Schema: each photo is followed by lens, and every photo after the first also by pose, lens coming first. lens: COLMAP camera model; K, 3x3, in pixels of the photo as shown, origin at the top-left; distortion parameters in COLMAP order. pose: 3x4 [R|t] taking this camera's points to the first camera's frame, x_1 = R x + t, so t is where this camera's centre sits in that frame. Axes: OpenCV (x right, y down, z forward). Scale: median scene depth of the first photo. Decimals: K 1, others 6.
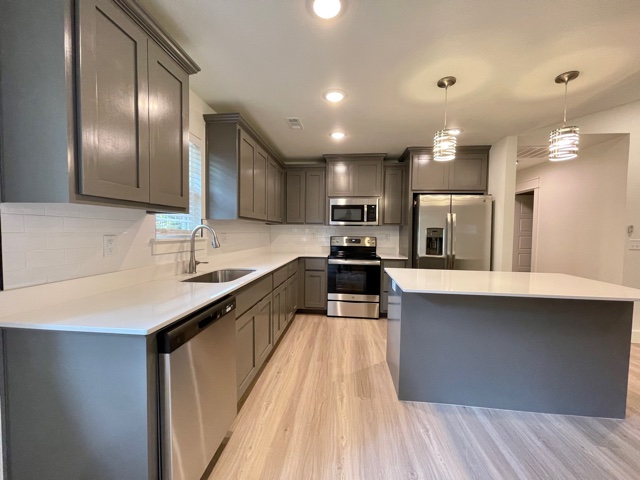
lens RADIAL K [[259.0, 0, 318.8], [0, 259.0, 241.1], [0, 0, 1]] dist [-0.001208, 0.000619]
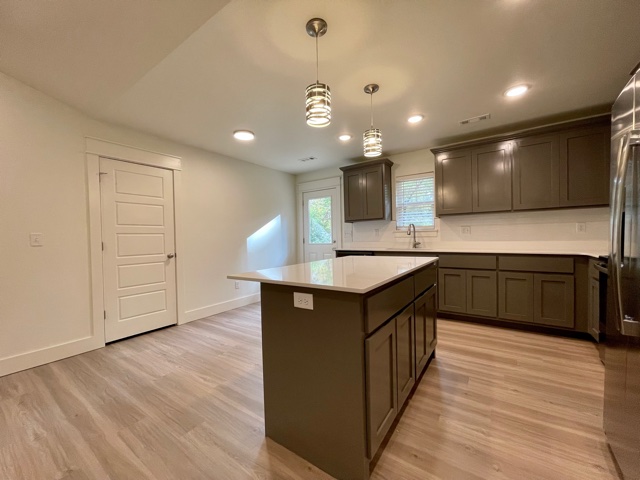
lens RADIAL K [[259.0, 0, 318.8], [0, 259.0, 241.1], [0, 0, 1]] dist [-0.001208, 0.000619]
pose [[-0.472464, 0.012831, -0.881257, 1.452027], [-0.018809, 0.999520, 0.024637, 0.034696], [0.881149, 0.028215, -0.471995, 1.209828]]
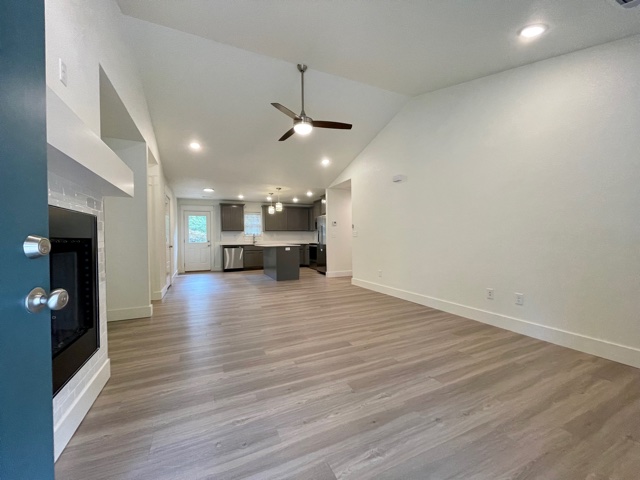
lens RADIAL K [[259.0, 0, 318.8], [0, 259.0, 241.1], [0, 0, 1]] dist [-0.001208, 0.000619]
pose [[0.516456, -0.012255, -0.856226, 3.726743], [-0.017576, 0.999535, -0.024908, 0.158549], [0.856133, 0.027913, 0.516001, -0.326775]]
